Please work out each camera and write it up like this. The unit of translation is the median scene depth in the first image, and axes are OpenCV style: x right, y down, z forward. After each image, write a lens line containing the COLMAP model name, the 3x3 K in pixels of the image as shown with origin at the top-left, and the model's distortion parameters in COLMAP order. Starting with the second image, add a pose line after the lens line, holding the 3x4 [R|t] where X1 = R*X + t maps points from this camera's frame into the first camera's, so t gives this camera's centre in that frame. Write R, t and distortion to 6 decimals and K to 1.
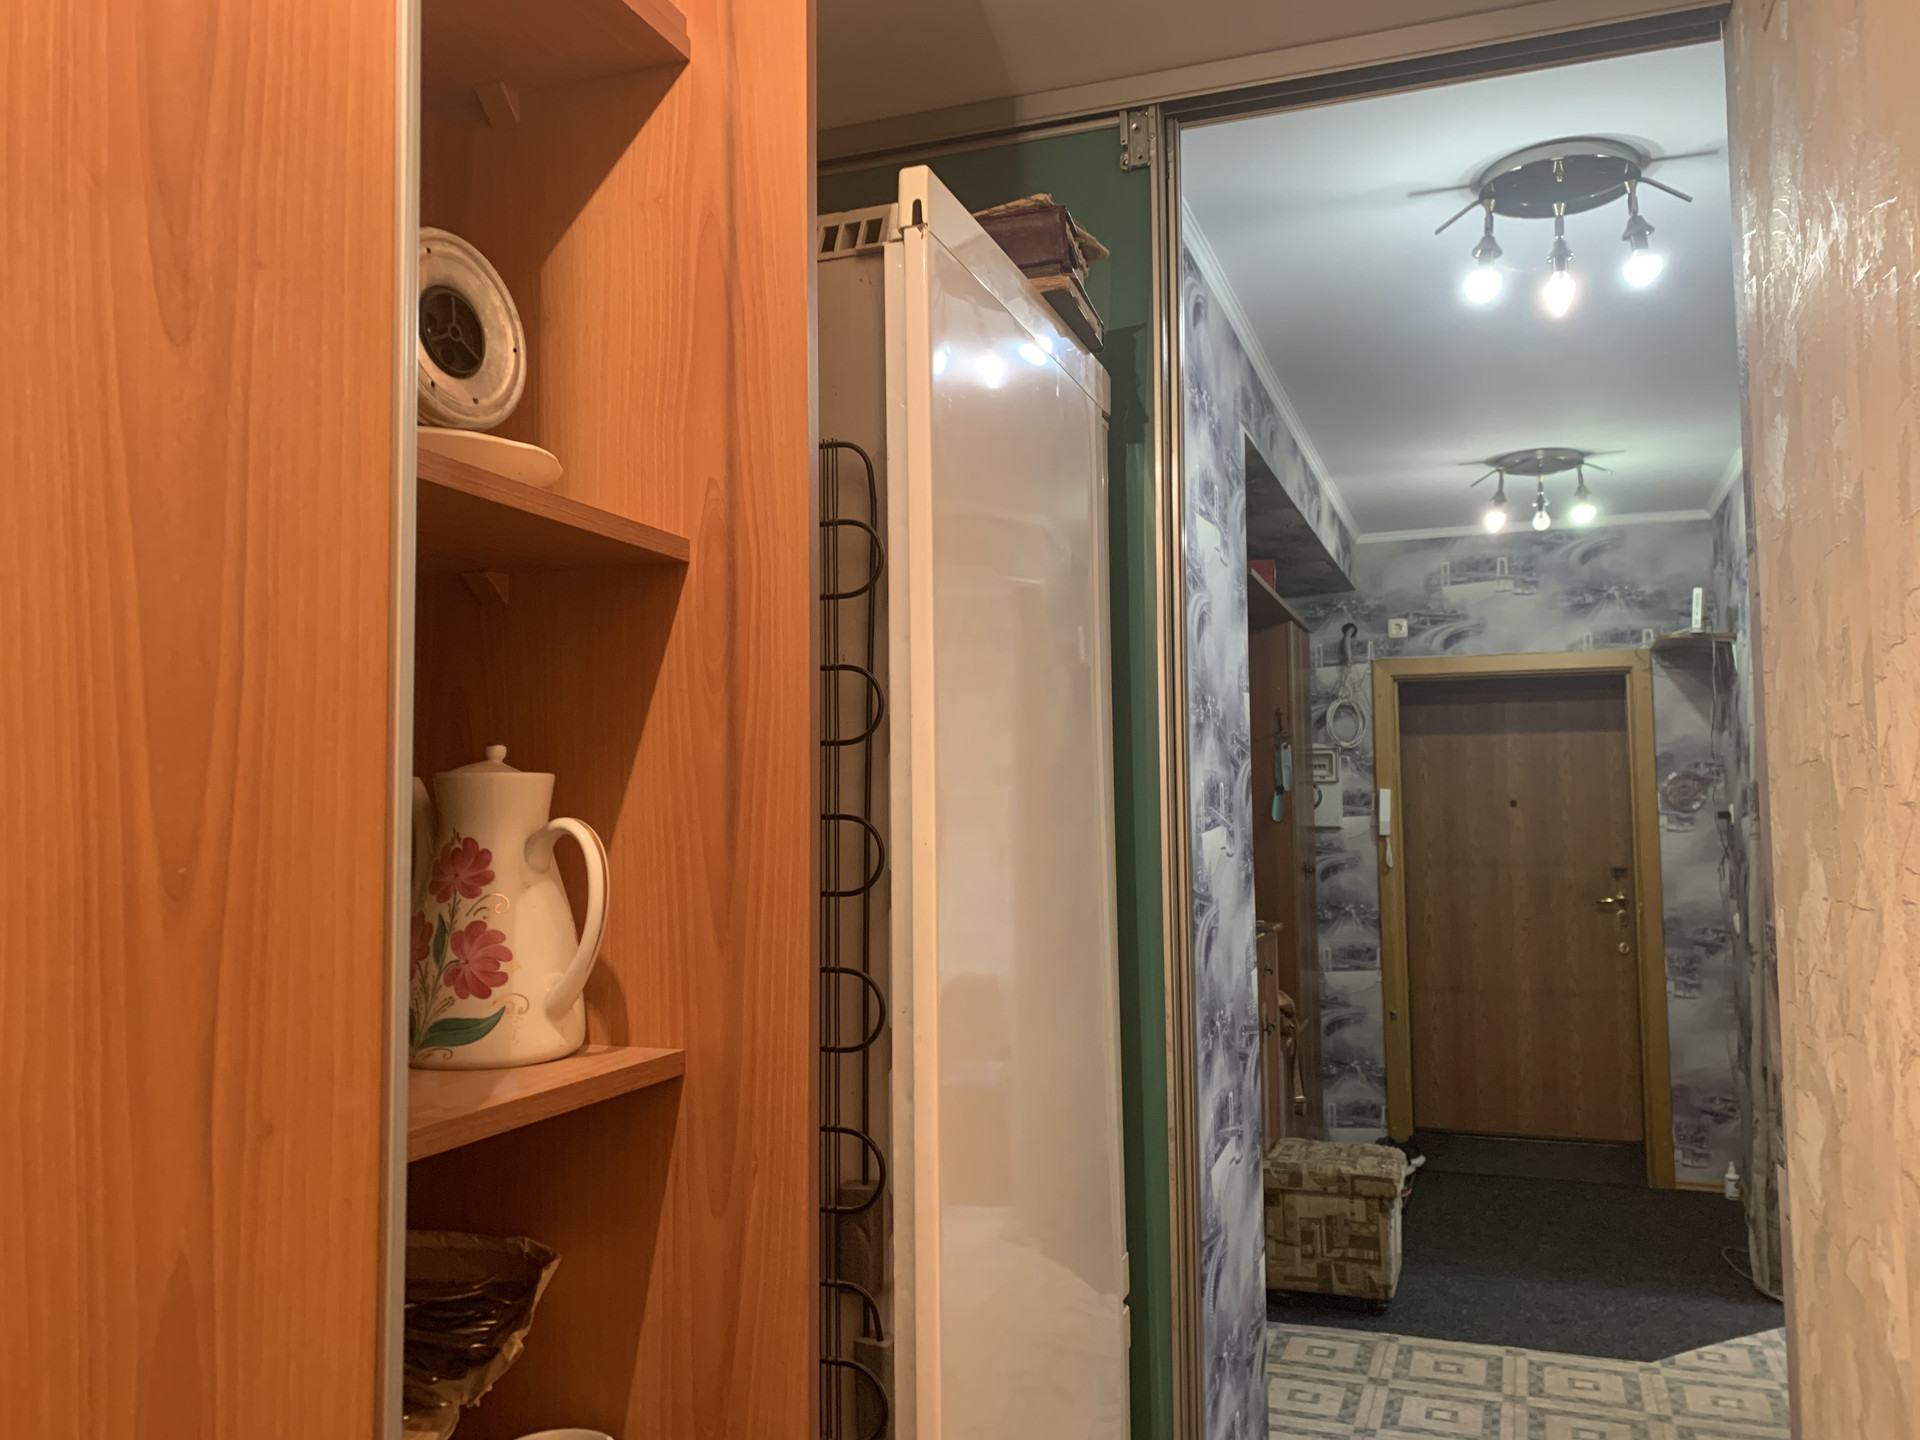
lens RADIAL K [[1461.0, 0, 964.0], [0, 1461.0, 688.4], [0, 0, 1]] dist [0.040676, -0.048227]
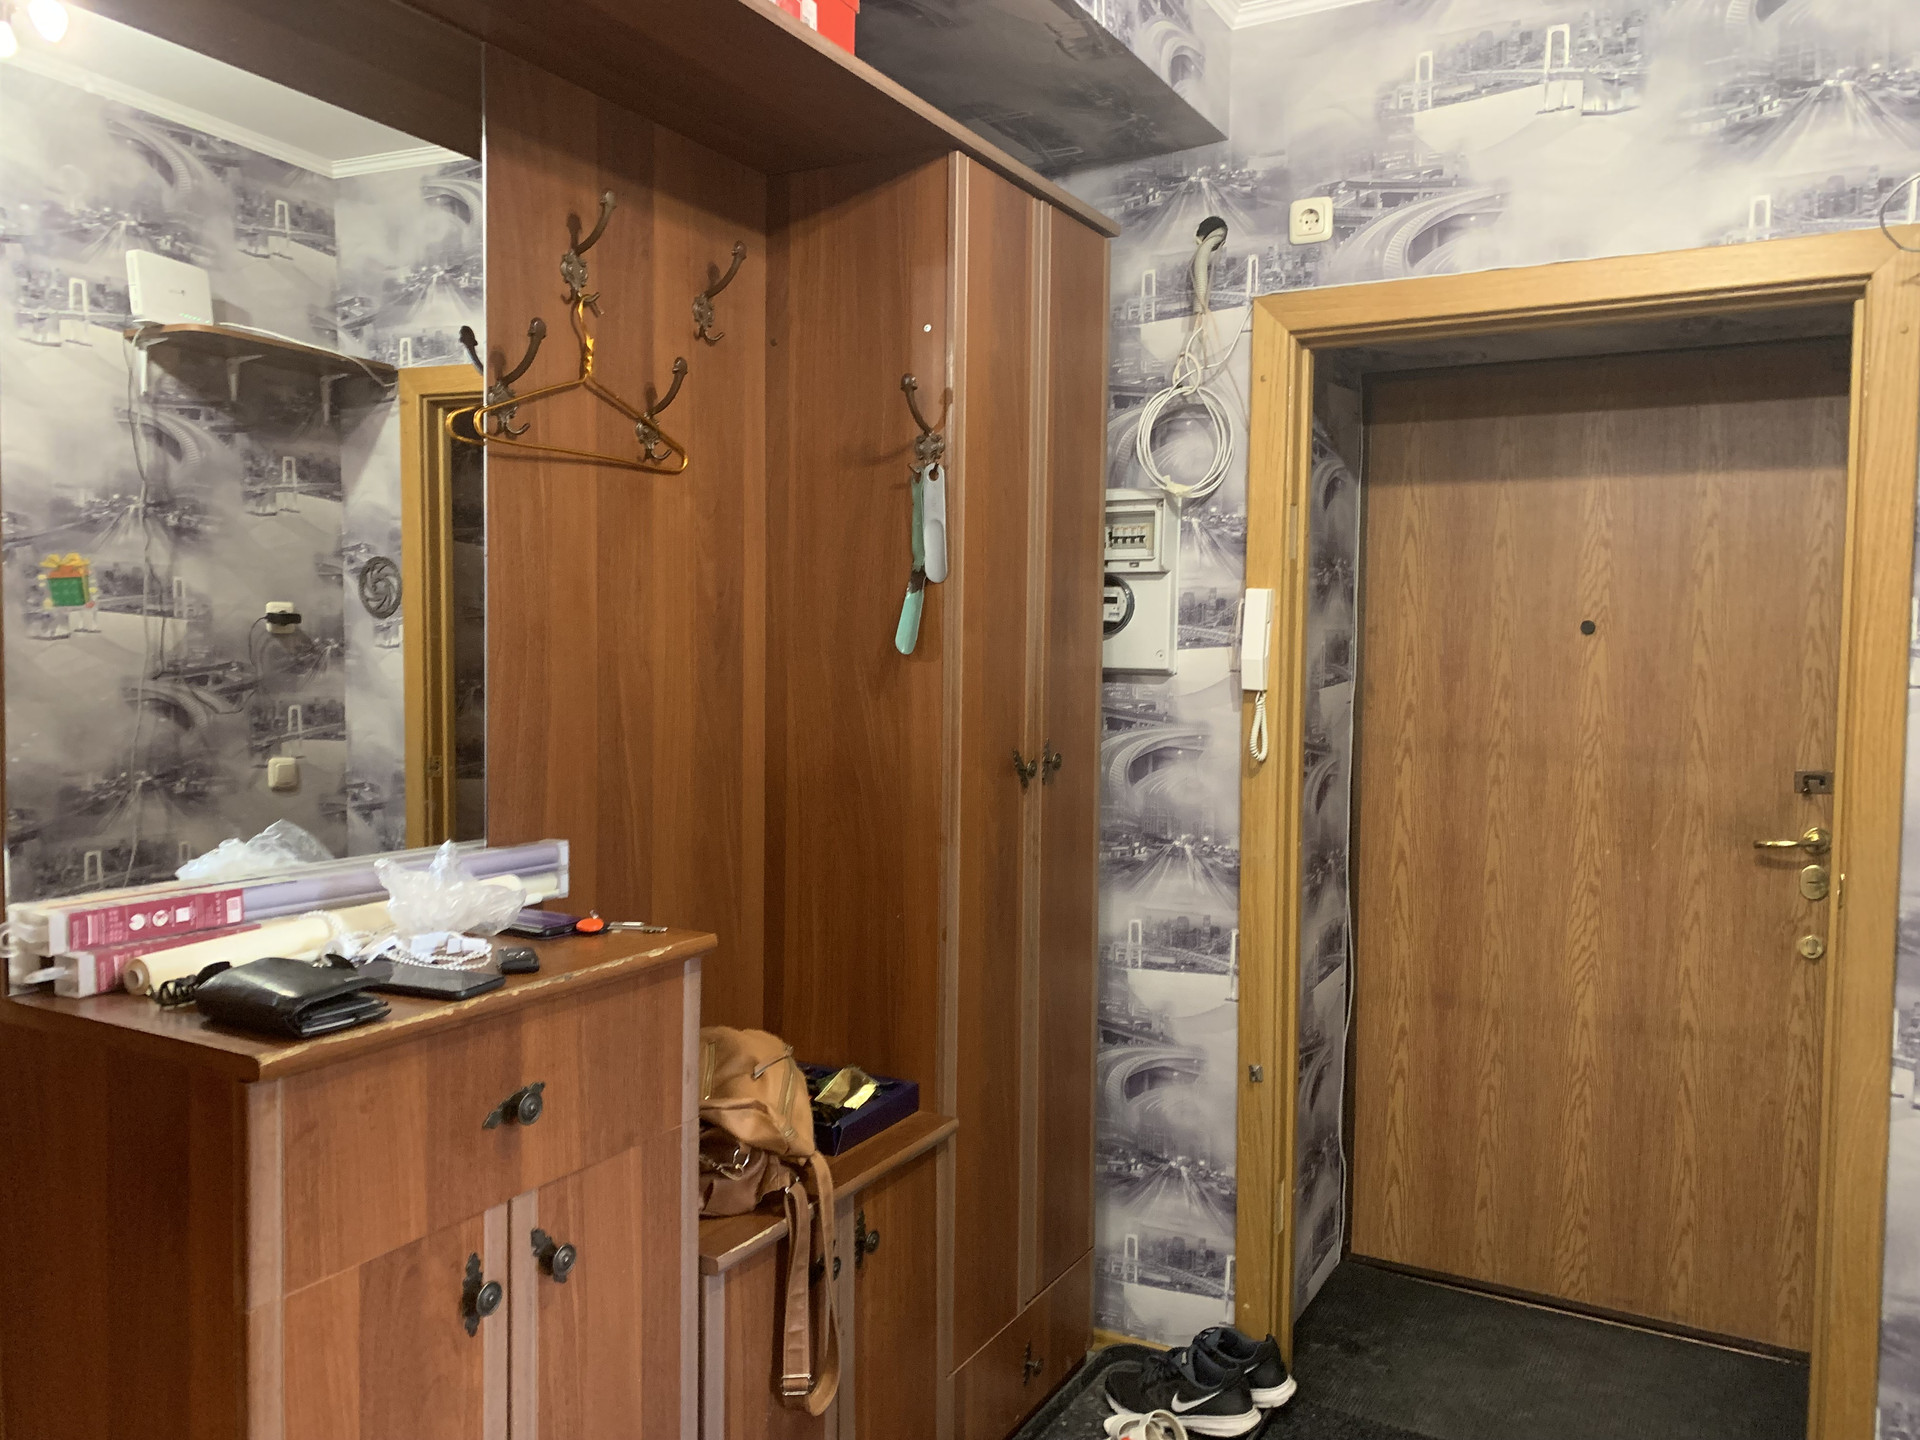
lens RADIAL K [[1461.0, 0, 970.1], [0, 1461.0, 694.0], [0, 0, 1]] dist [0.040676, -0.048227]
pose [[0.988290, 0.029308, -0.149743, 0.271490], [-0.010612, 0.992205, 0.124161, 0.046935], [0.152215, -0.121118, 0.980898, 0.550159]]
